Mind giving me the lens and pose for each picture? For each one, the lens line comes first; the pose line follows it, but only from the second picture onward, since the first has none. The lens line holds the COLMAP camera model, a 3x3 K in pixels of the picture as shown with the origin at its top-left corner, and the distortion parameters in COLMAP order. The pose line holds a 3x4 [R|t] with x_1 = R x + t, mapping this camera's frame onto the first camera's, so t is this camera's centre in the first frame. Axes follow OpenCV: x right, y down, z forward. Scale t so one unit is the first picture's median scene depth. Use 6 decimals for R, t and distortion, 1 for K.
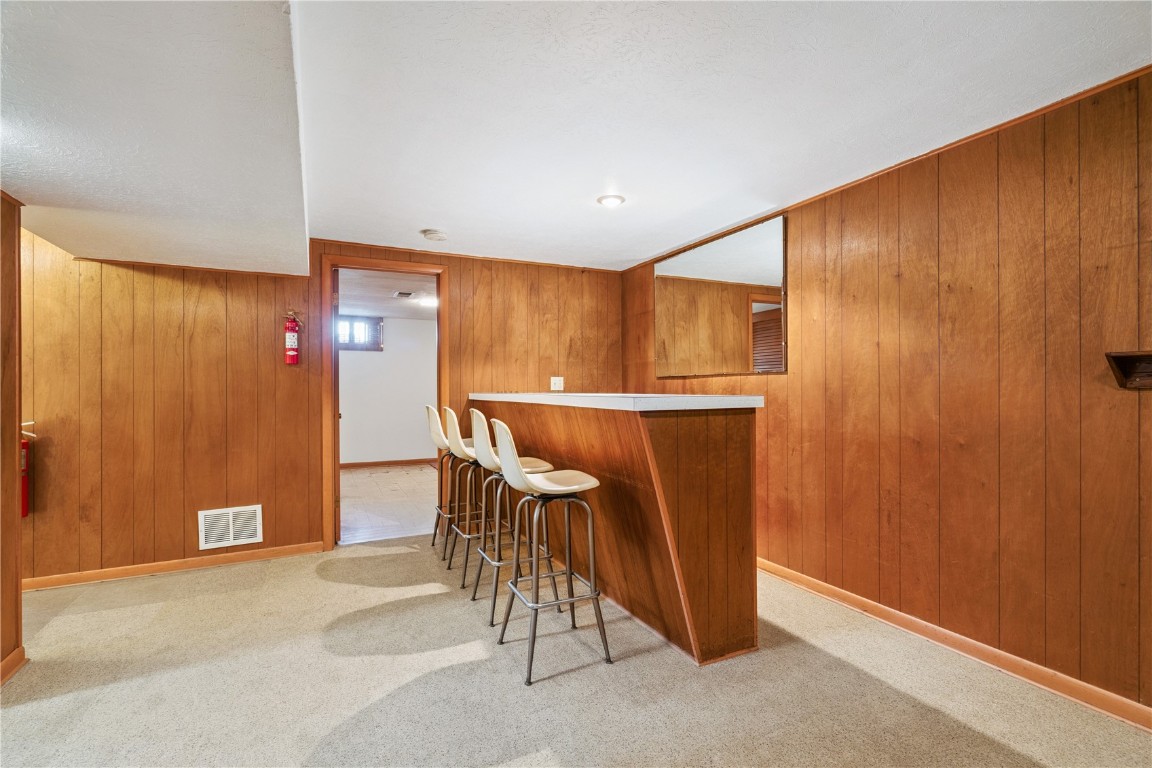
lens RADIAL K [[523.1, 0, 574.3], [0, 523.1, 386.7], [0, 0, 1]] dist [-0.003441, 0.002002]
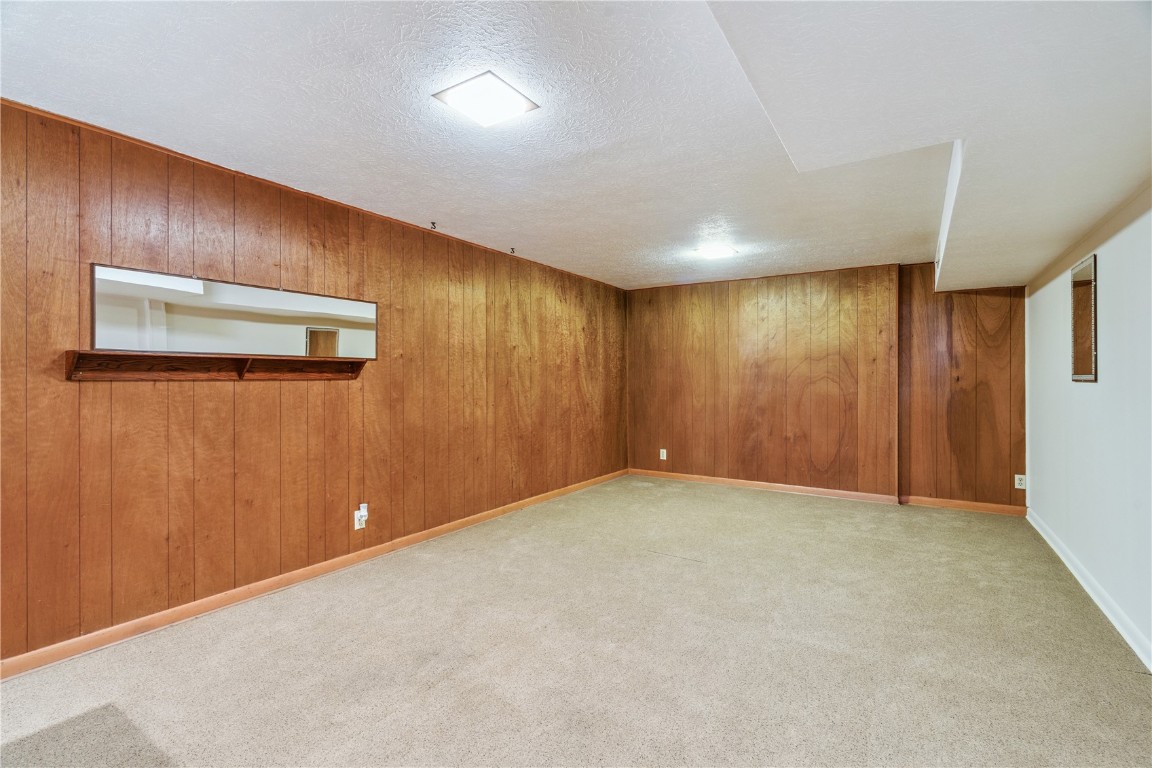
lens RADIAL K [[523.1, 0, 572.6], [0, 523.1, 383.2], [0, 0, 1]] dist [-0.003441, 0.002002]
pose [[-0.506481, -0.001395, 0.862250, -0.311430], [0.001215, 0.999997, 0.002332, 0.004695], [-0.862250, 0.002228, -0.506478, 0.343264]]
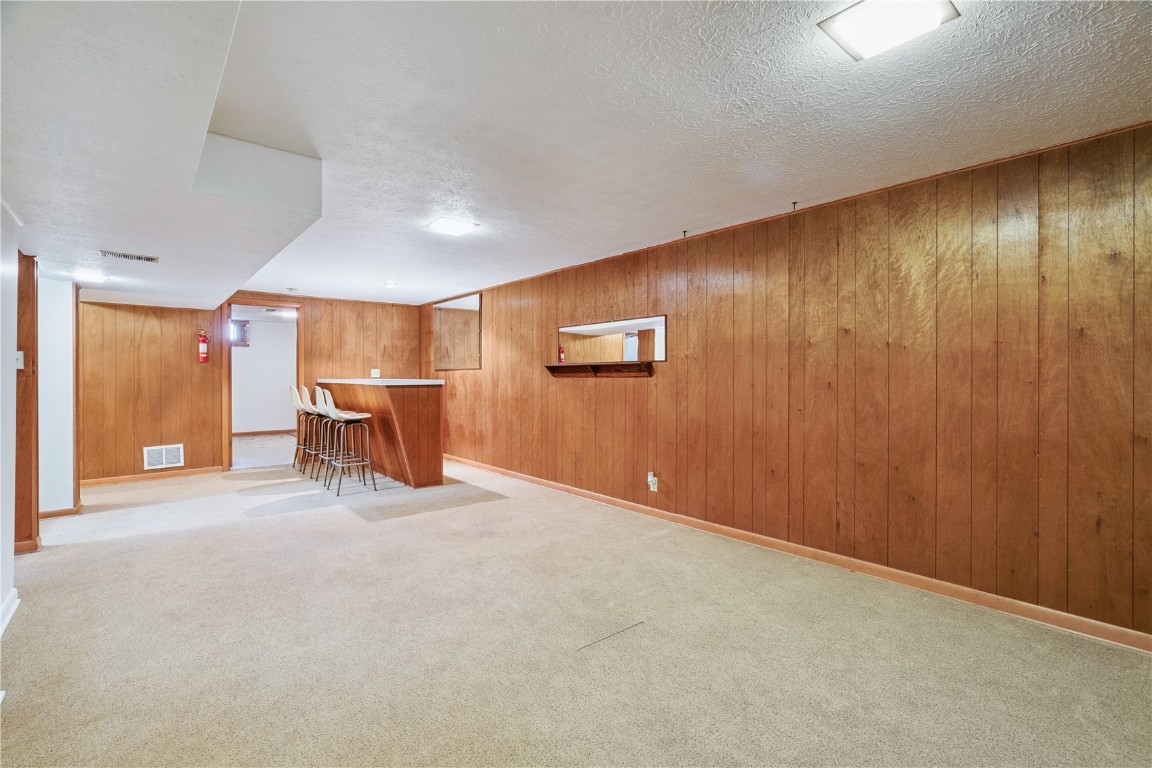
lens RADIAL K [[523.1, 0, 575.8], [0, 523.1, 373.5], [0, 0, 1]] dist [-0.003441, 0.002002]
pose [[0.971576, 0.003004, 0.236710, 0.262566], [-0.002829, 0.999995, -0.001079, -0.007152], [-0.236712, 0.000378, 0.971580, -1.041094]]
